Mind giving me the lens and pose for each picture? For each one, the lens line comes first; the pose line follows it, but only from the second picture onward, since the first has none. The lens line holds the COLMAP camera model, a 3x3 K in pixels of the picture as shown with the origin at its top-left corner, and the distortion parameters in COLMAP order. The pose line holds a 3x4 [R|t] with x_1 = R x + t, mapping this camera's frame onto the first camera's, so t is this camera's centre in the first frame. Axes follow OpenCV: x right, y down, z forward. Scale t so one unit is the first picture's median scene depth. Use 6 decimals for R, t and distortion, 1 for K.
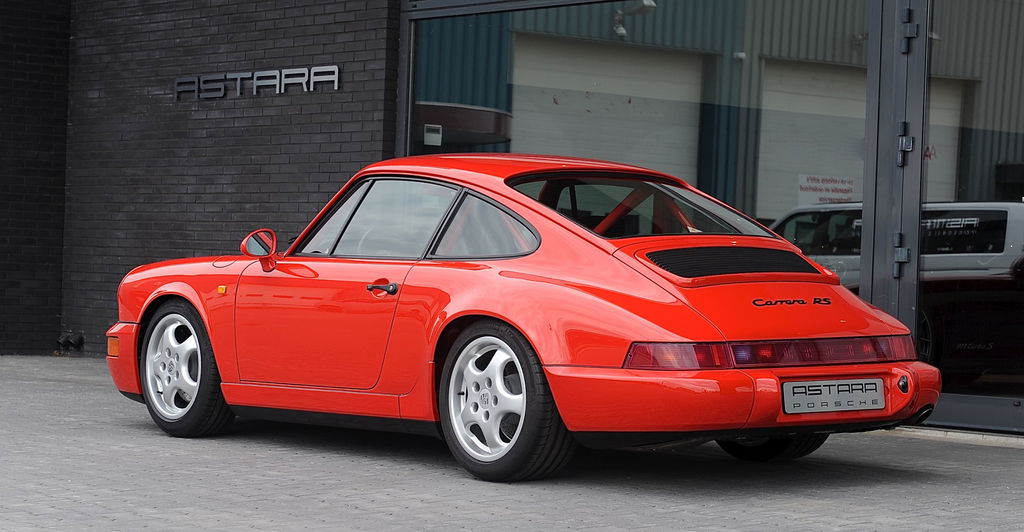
lens RADIAL K [[2208.8, 0, 512.6], [0, 2208.8, 264.9], [0, 0, 1]] dist [-0.195661, 0.000000]
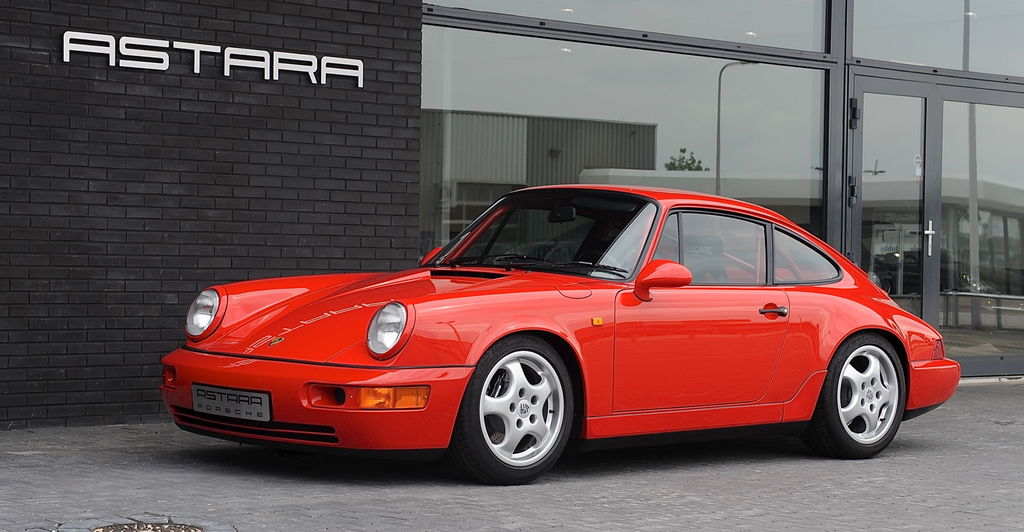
lens RADIAL K [[2984.7, 0, 512.0], [0, 2984.7, 267.1], [0, 0, 1]] dist [-0.254379, 0.000000]
pose [[-0.126629, -0.041762, 0.991071, -1.179627], [-0.030017, 0.998817, 0.038253, -0.050508], [-0.991496, -0.024905, -0.127733, 1.002295]]
